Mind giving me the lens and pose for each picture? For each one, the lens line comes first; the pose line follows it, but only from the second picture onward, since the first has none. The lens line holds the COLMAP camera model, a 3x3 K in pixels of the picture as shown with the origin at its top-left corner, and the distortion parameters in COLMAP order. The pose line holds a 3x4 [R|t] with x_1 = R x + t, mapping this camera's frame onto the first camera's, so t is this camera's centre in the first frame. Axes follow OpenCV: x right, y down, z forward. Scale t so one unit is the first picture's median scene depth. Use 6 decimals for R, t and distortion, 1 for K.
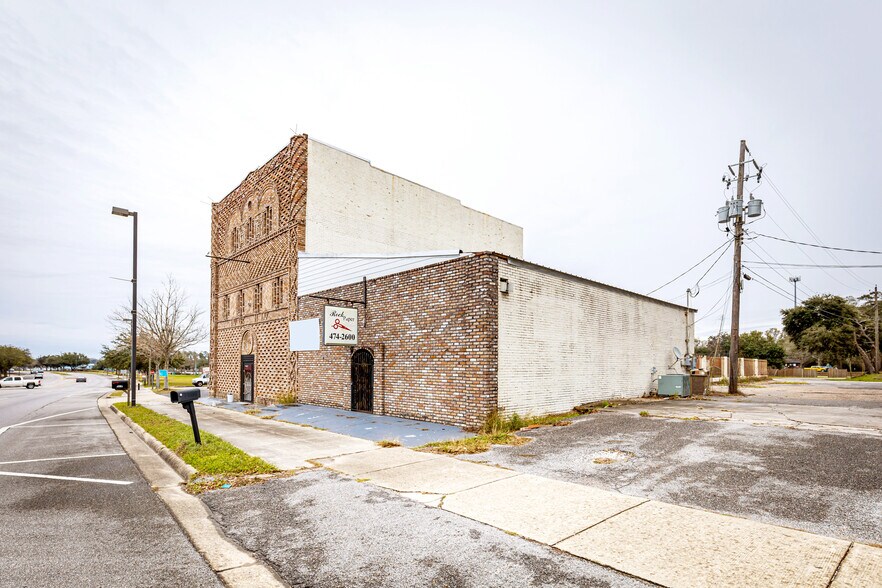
lens RADIAL K [[435.7, 0, 390.8], [0, 435.7, 337.3], [0, 0, 1]] dist [0.004521, 0.000448]
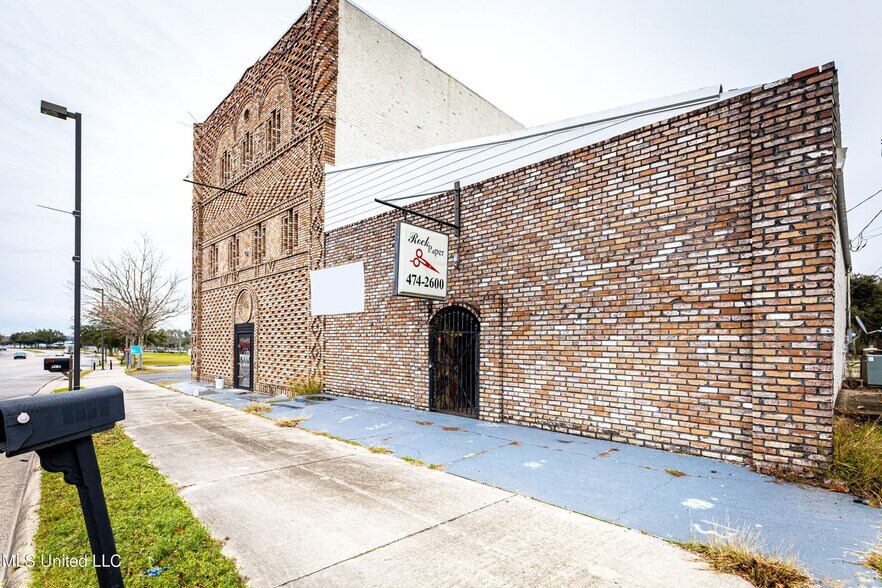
lens RADIAL K [[435.7, 0, 400.0], [0, 435.7, 330.8], [0, 0, 1]] dist [0.004521, 0.000448]
pose [[0.998931, 0.009751, 0.045195, -0.127195], [-0.011136, 0.999473, 0.030503, 0.033262], [-0.044874, -0.030974, 0.998512, 0.330924]]
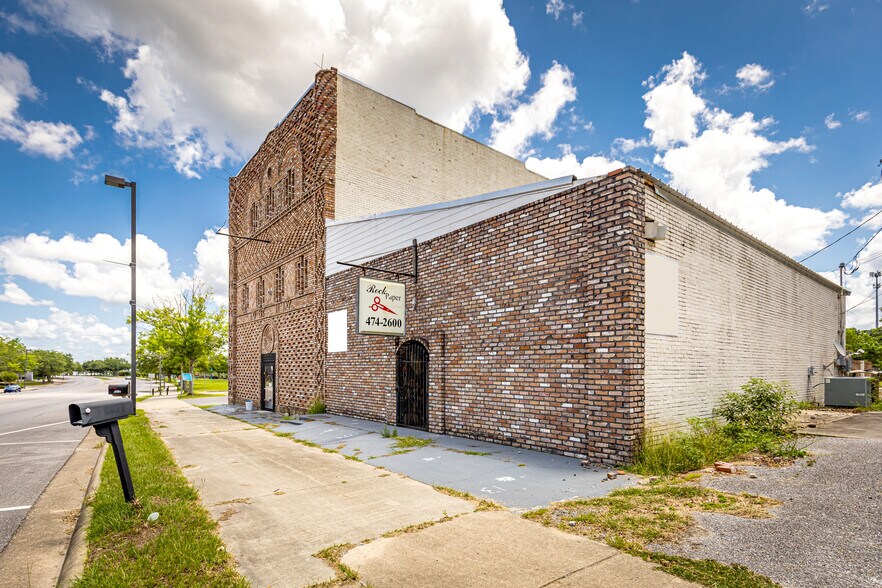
lens RADIAL K [[444.3, 0, 400.3], [0, 444.3, 351.7], [0, 0, 1]] dist [0.004388, 0.000239]
pose [[0.997970, -0.003658, -0.063585, -0.030037], [0.005149, 0.999715, 0.023303, 0.022027], [0.063482, -0.023583, 0.997704, 0.212117]]
